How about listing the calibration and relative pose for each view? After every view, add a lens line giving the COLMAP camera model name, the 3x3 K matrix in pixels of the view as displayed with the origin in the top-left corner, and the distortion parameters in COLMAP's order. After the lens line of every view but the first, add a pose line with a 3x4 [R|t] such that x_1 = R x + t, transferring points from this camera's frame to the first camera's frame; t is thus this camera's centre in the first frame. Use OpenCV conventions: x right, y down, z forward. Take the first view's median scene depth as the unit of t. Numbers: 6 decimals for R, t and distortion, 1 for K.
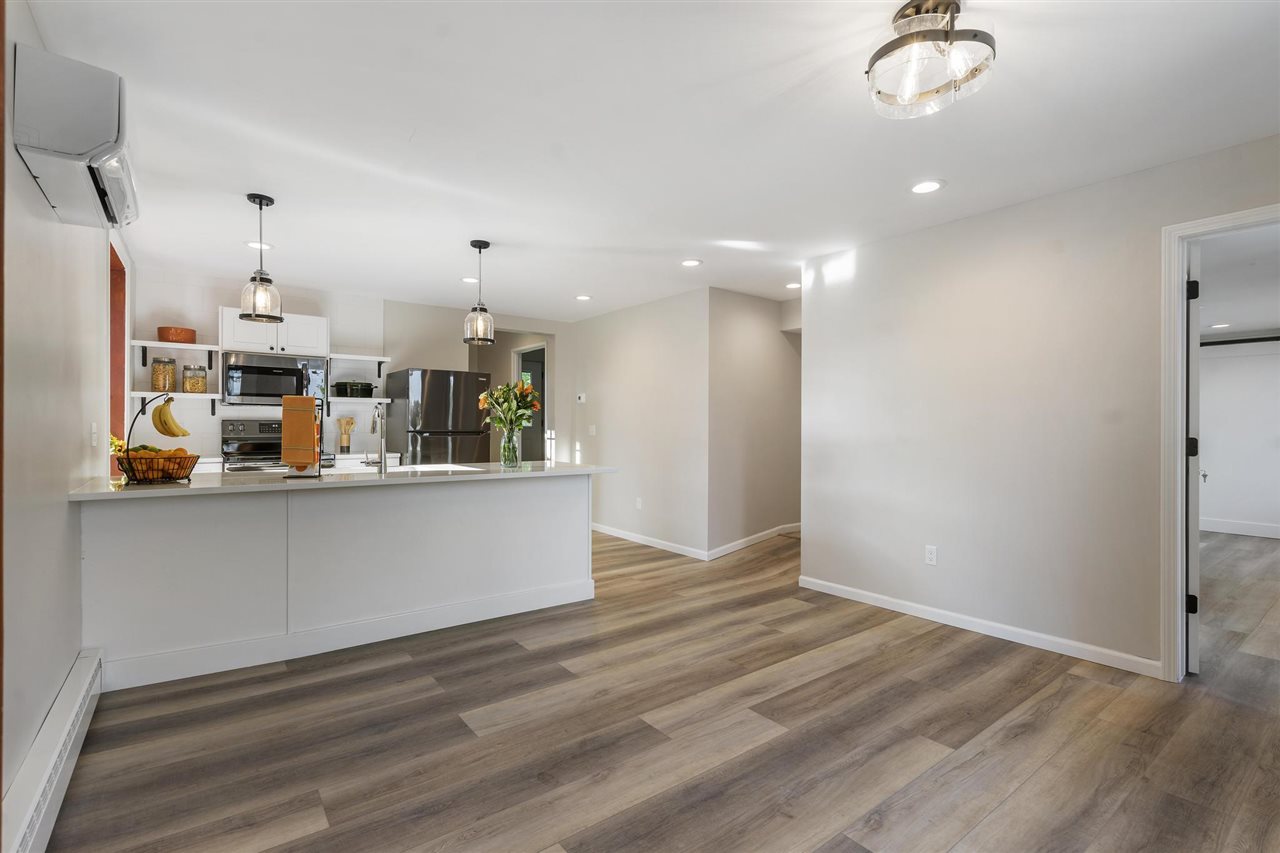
lens RADIAL K [[585.5, 0, 642.9], [0, 585.5, 423.9], [0, 0, 1]] dist [-0.007243, 0.001004]
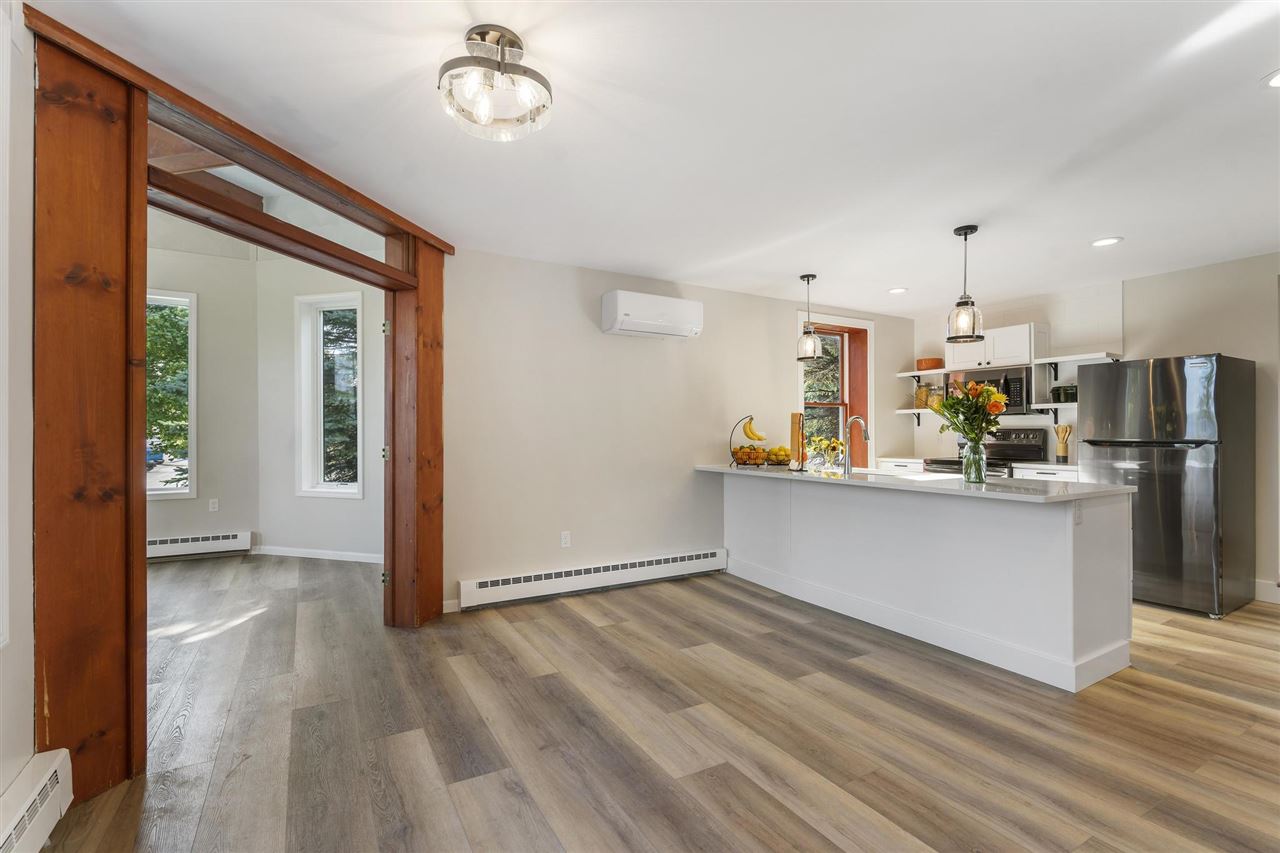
lens RADIAL K [[585.5, 0, 644.4], [0, 585.5, 431.8], [0, 0, 1]] dist [-0.007243, 0.001004]
pose [[-0.127278, -0.003625, -0.991860, 0.924143], [0.005096, 0.999978, -0.004308, 0.001317], [0.991854, -0.005603, -0.127257, 0.869630]]
